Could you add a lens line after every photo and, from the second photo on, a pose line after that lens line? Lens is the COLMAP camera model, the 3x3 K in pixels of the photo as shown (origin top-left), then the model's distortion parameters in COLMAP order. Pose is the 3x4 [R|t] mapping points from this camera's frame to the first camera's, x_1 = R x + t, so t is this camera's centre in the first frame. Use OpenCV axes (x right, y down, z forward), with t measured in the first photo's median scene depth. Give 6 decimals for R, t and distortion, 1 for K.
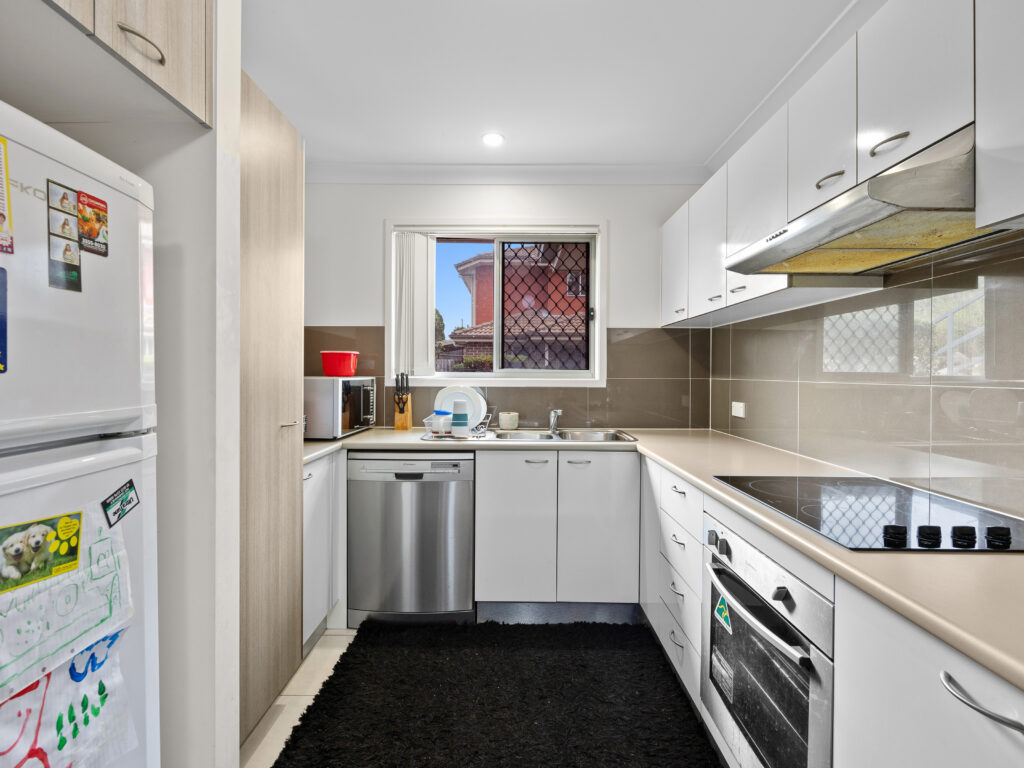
lens RADIAL K [[466.3, 0, 511.8], [0, 466.3, 374.2], [0, 0, 1]] dist [0.000917, 0.000414]
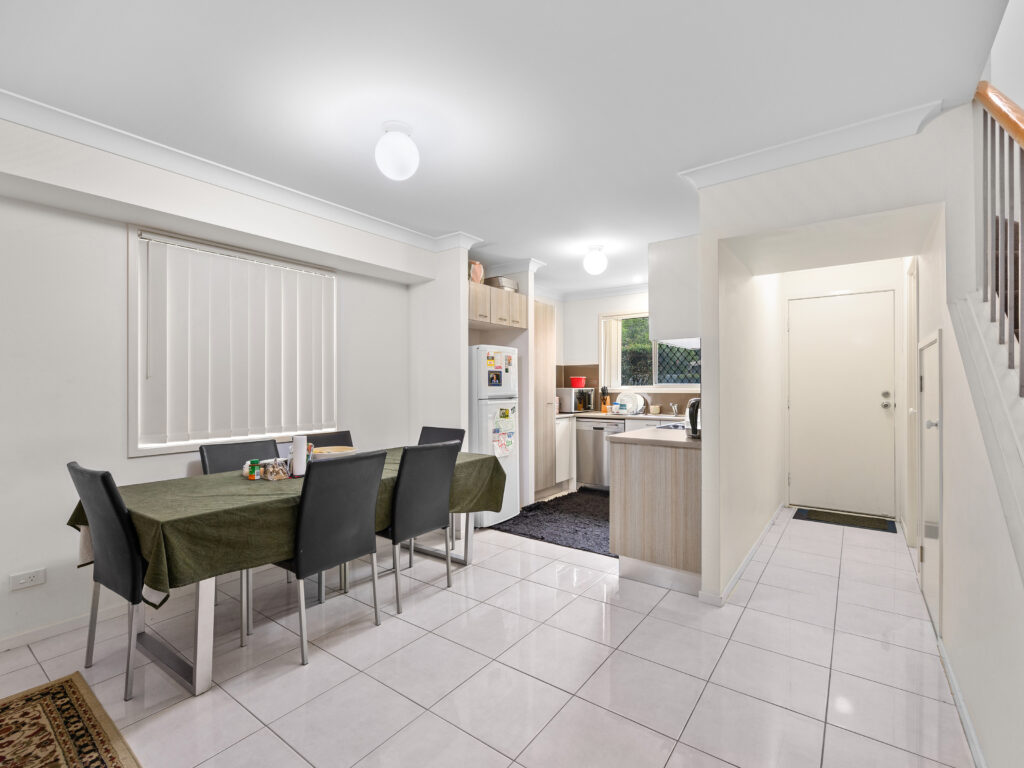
lens RADIAL K [[480.9, 0, 512.0], [0, 480.9, 384.0], [0, 0, 1]] dist [-0.001634, -0.000522]
pose [[0.808935, -0.011742, -0.587781, 0.824791], [0.006218, 0.999915, -0.011417, 0.011654], [0.587866, 0.005580, 0.808939, -1.194306]]
